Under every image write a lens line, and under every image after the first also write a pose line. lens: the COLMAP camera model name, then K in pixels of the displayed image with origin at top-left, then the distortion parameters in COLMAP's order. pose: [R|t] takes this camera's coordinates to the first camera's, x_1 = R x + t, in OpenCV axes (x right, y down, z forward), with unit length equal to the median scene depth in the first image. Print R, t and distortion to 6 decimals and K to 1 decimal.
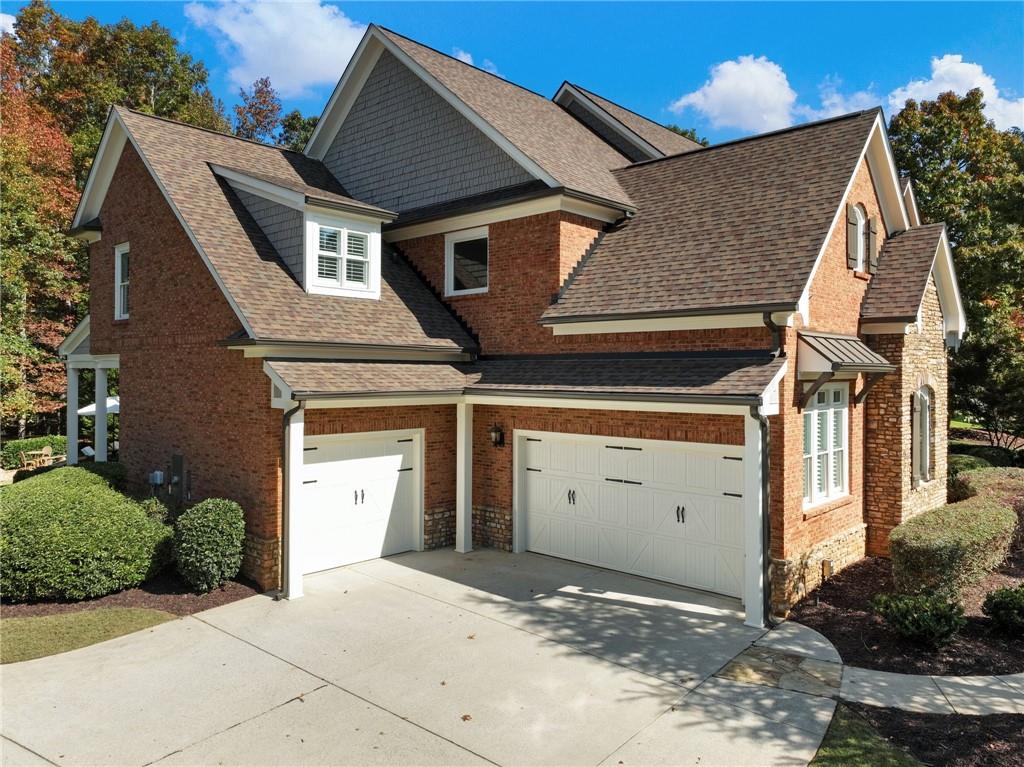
lens RADIAL K [[727.3, 0, 526.7], [0, 727.3, 366.2], [0, 0, 1]] dist [0.004108, 0.000979]
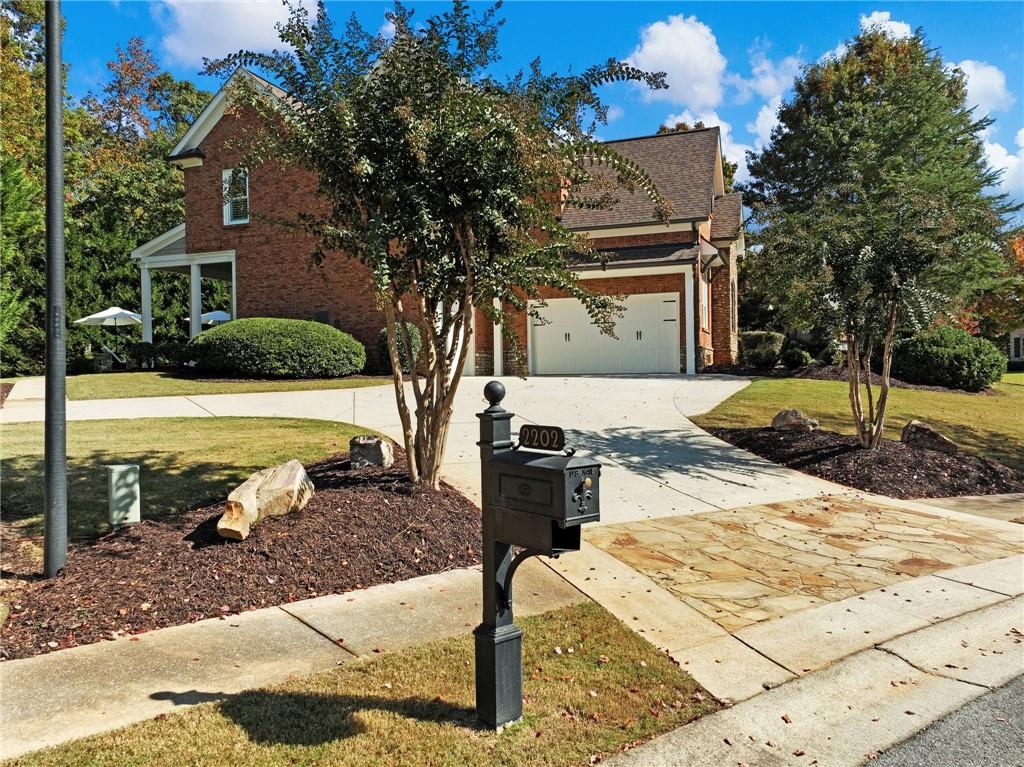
lens RADIAL K [[727.3, 0, 516.3], [0, 727.3, 408.7], [0, 0, 1]] dist [0.004108, 0.000979]
pose [[0.928892, -0.034065, 0.368782, -0.690829], [0.015380, 0.998450, 0.053489, 0.255050], [-0.370032, -0.044014, 0.927976, -0.559833]]
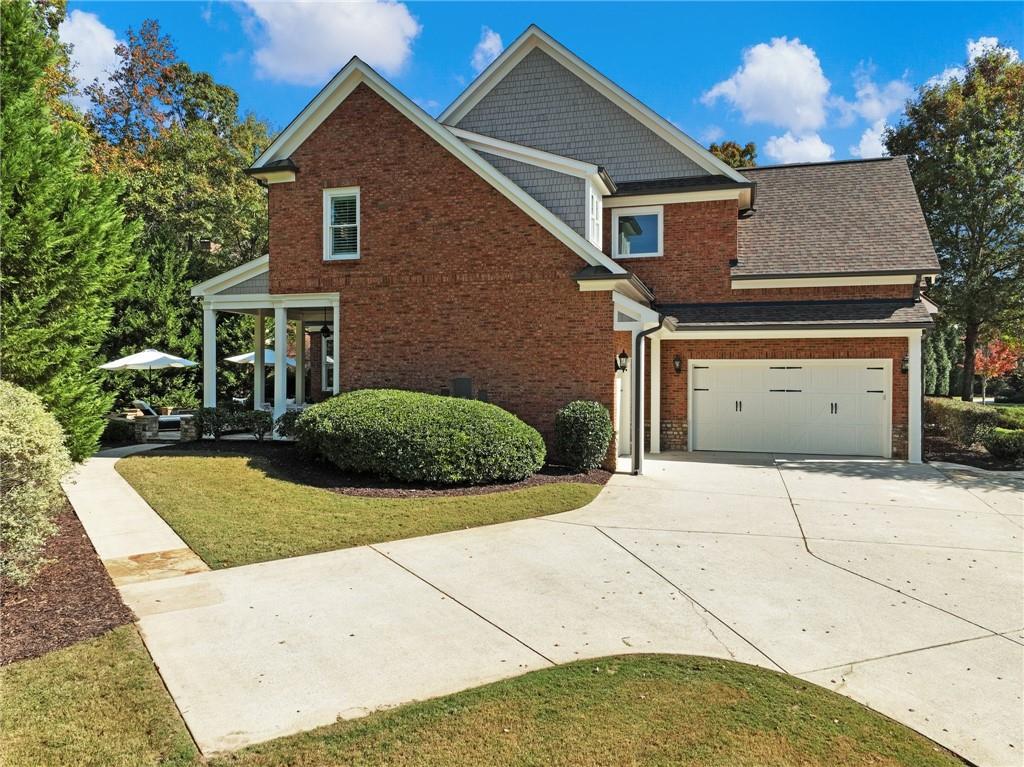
lens RADIAL K [[727.3, 0, 516.0], [0, 727.3, 375.5], [0, 0, 1]] dist [0.004108, 0.000979]
pose [[0.898606, -0.000263, 0.438756, -0.936596], [-0.003181, 0.999970, 0.007116, 0.112696], [-0.438744, -0.007790, 0.898578, -0.066979]]
